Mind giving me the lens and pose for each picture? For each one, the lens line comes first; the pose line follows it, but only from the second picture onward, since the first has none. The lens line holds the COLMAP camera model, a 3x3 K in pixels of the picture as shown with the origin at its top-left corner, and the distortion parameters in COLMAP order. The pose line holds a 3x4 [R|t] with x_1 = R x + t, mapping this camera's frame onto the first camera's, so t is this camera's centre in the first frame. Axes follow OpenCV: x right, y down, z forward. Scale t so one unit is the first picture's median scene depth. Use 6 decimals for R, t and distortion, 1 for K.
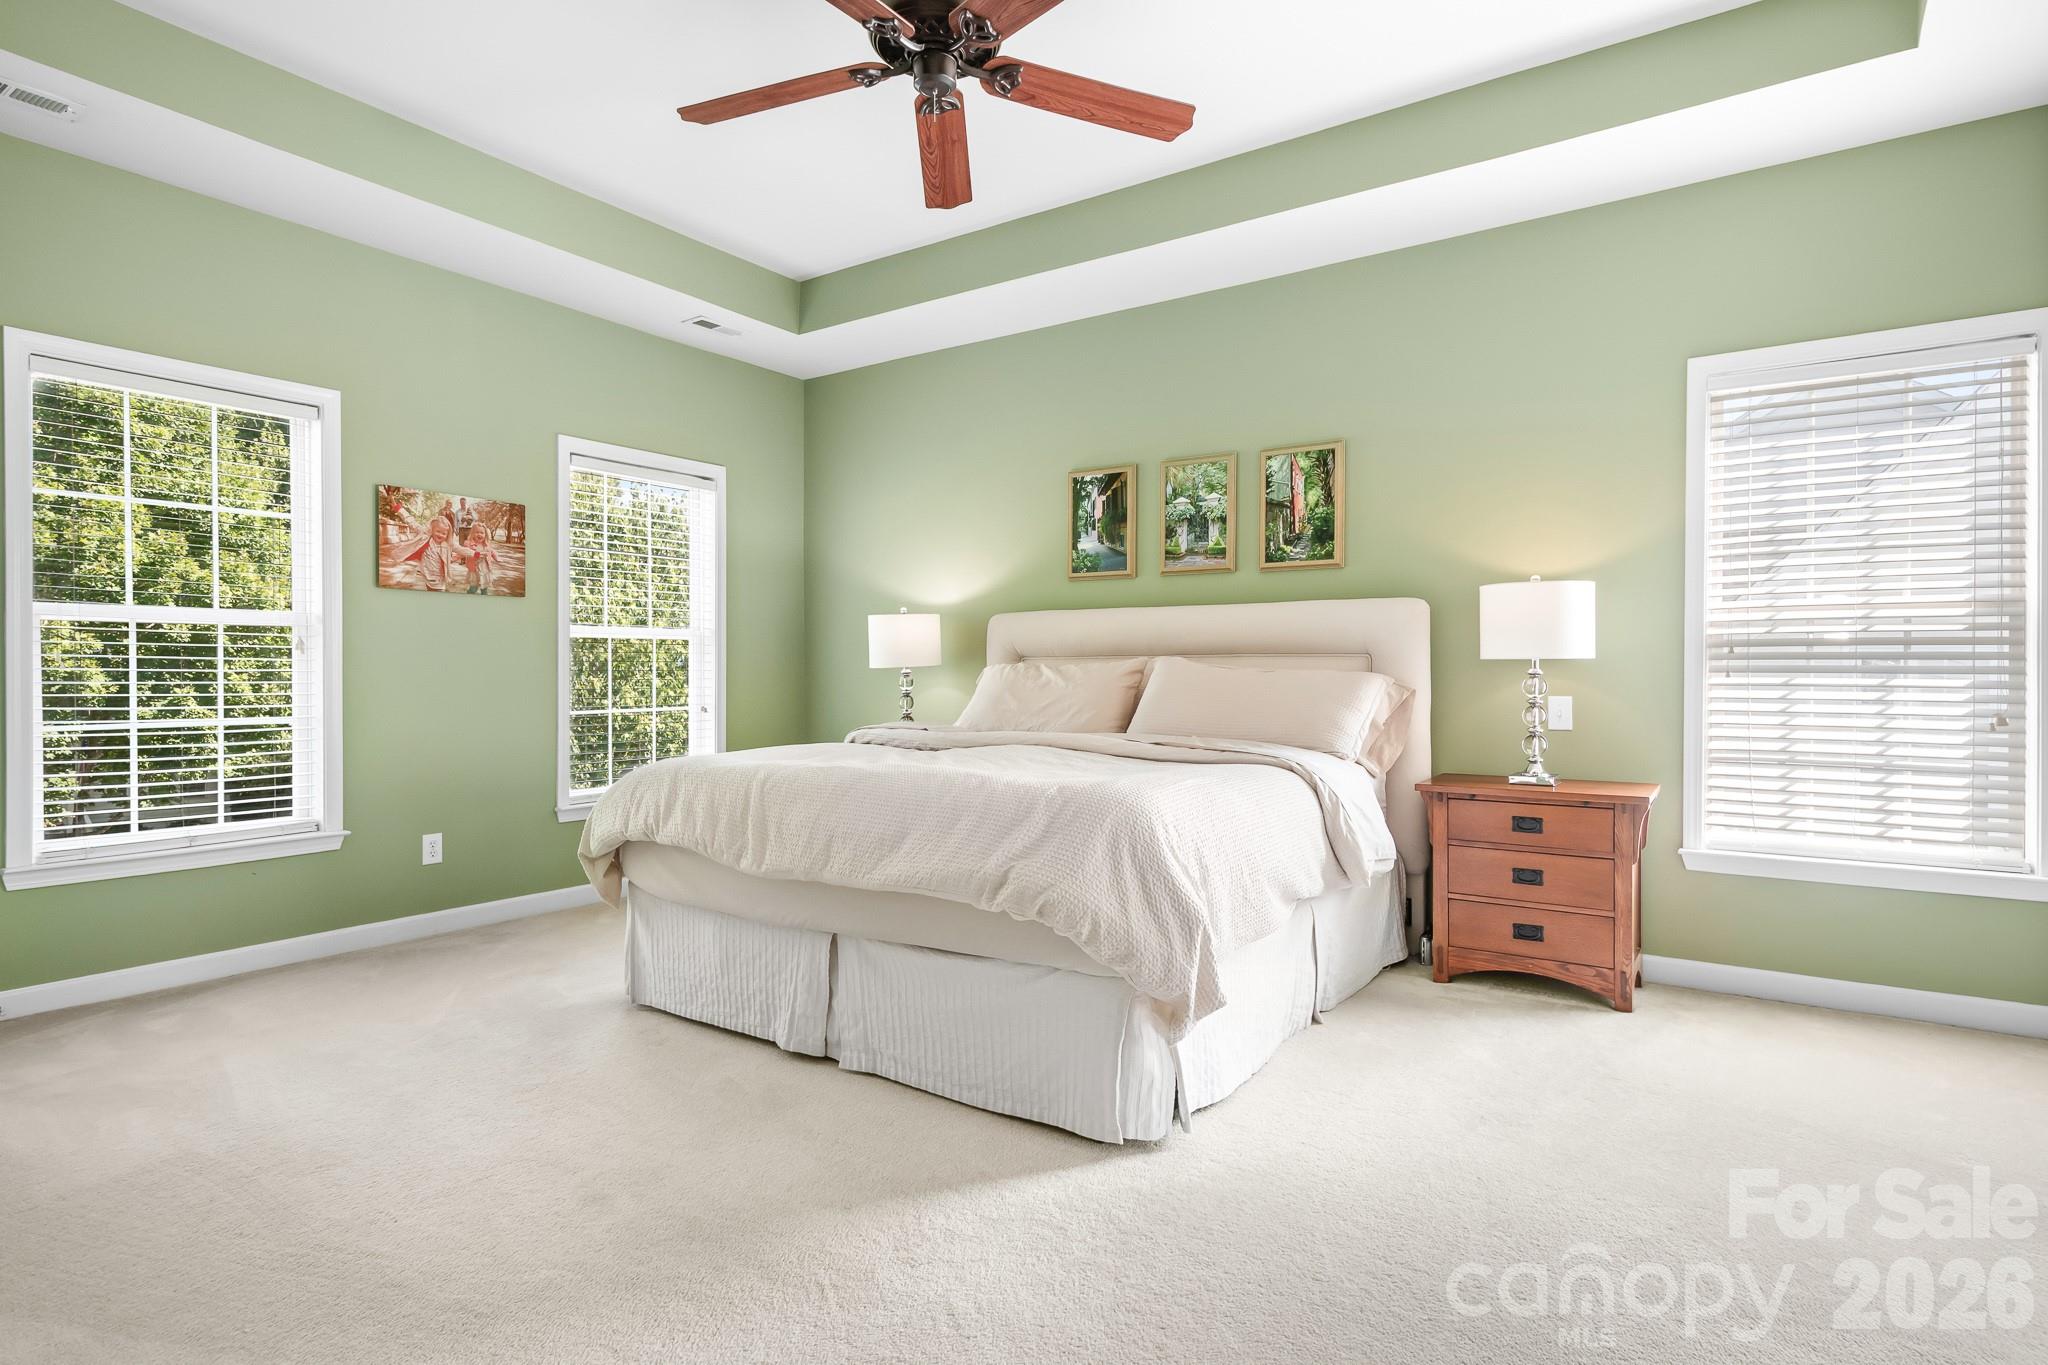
lens RADIAL K [[1050.4, 0, 1019.9], [0, 1050.4, 680.3], [0, 0, 1]] dist [0.003062, -0.001761]
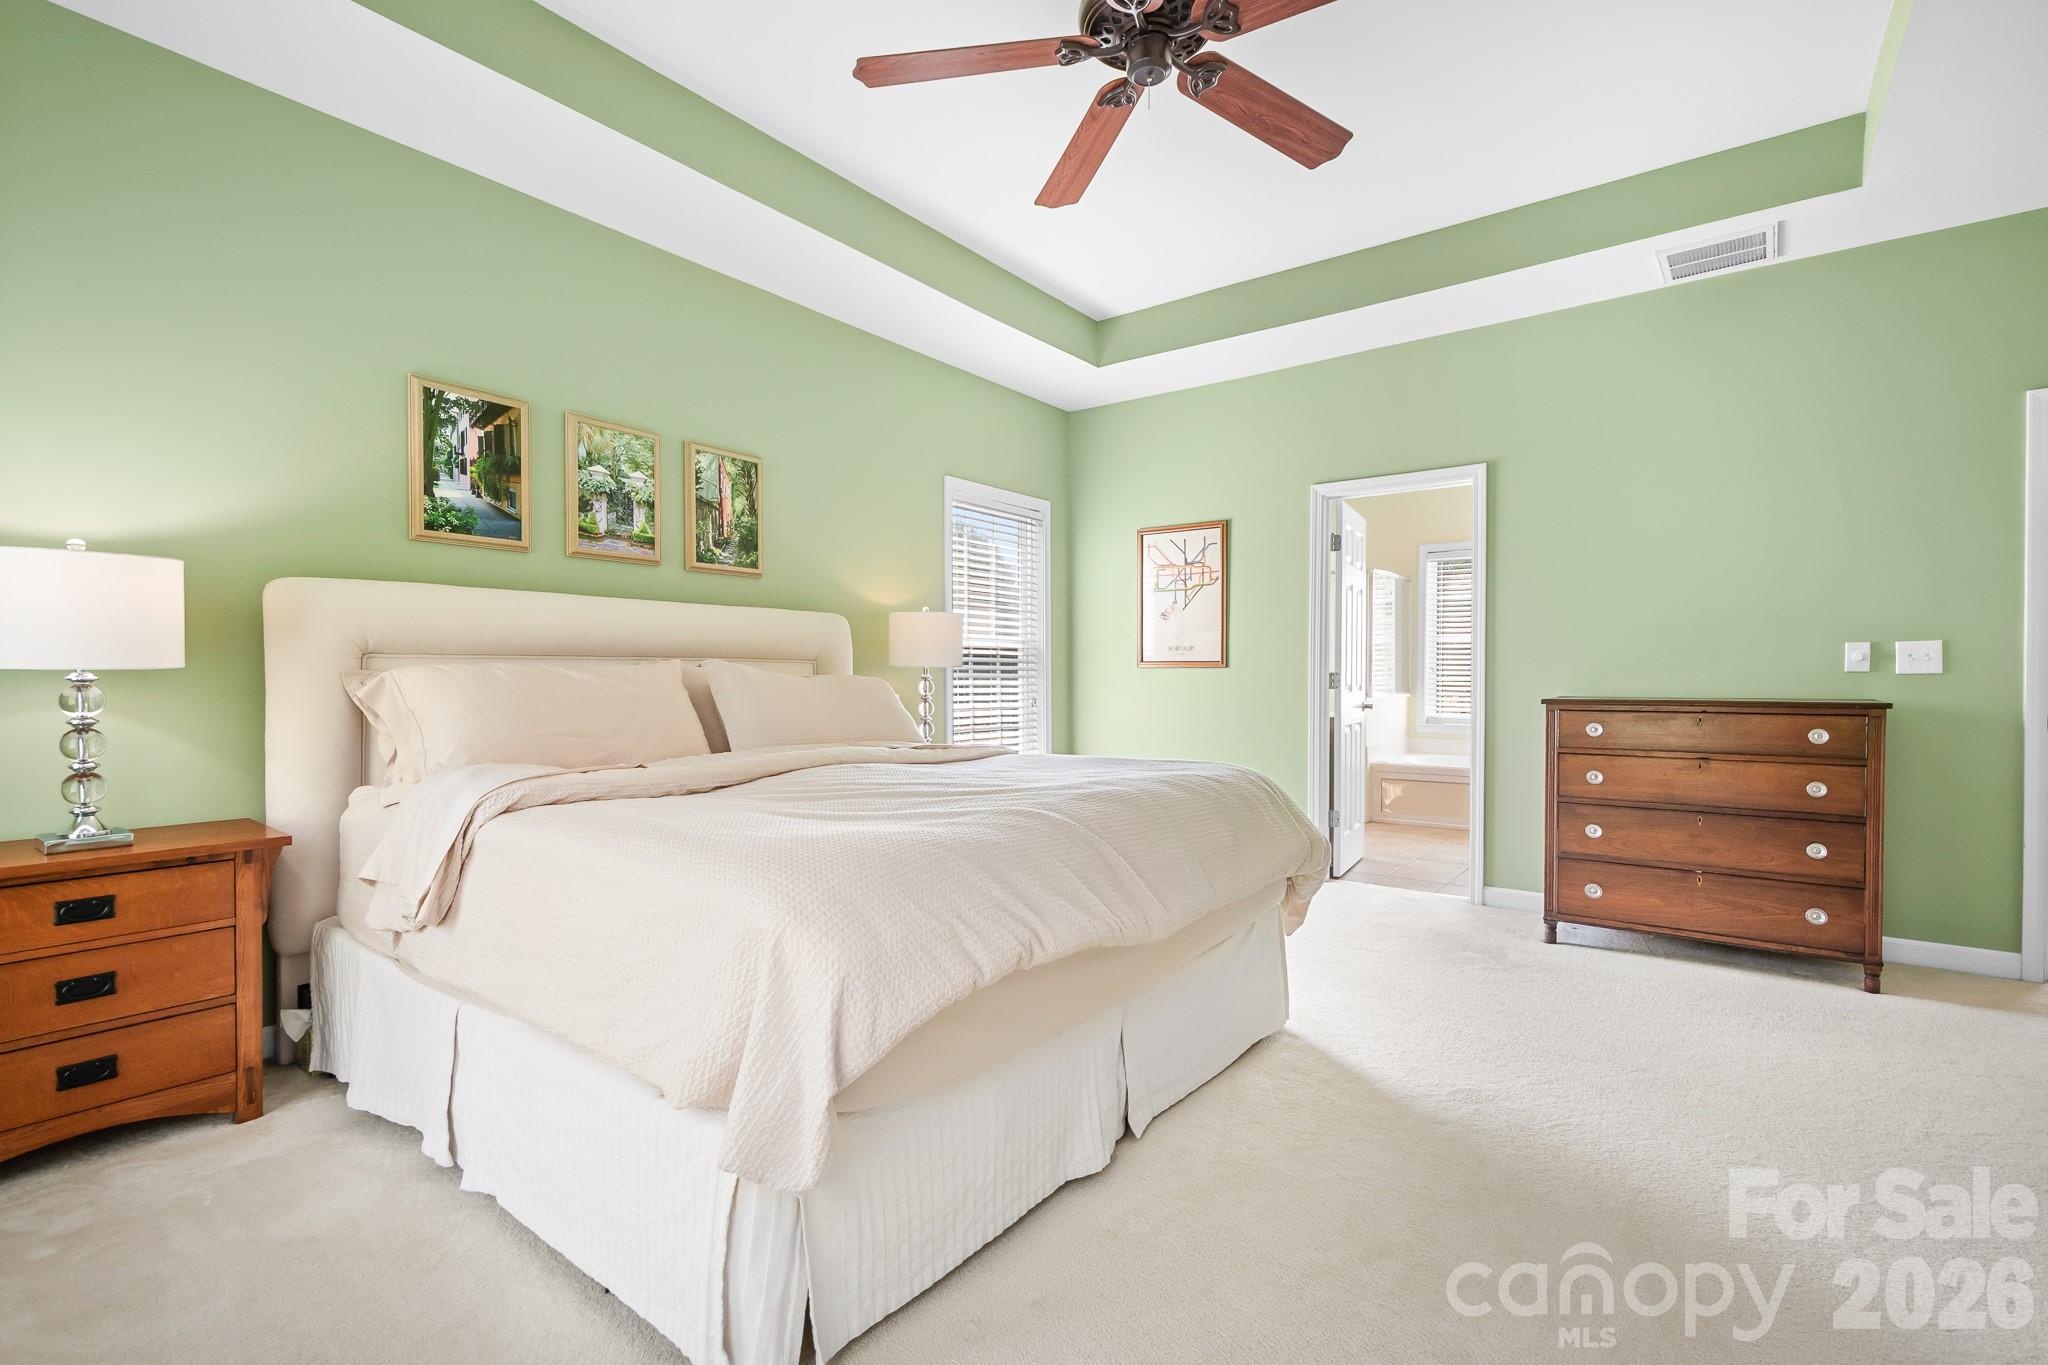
lens RADIAL K [[942.2, 0, 1018.9], [0, 942.2, 682.4], [0, 0, 1]] dist [0.012314, -0.000058]
pose [[0.035100, -0.007748, 0.999354, -0.580089], [0.008354, 0.999937, 0.007459, -0.006680], [-0.999349, 0.008087, 0.035163, 0.648417]]
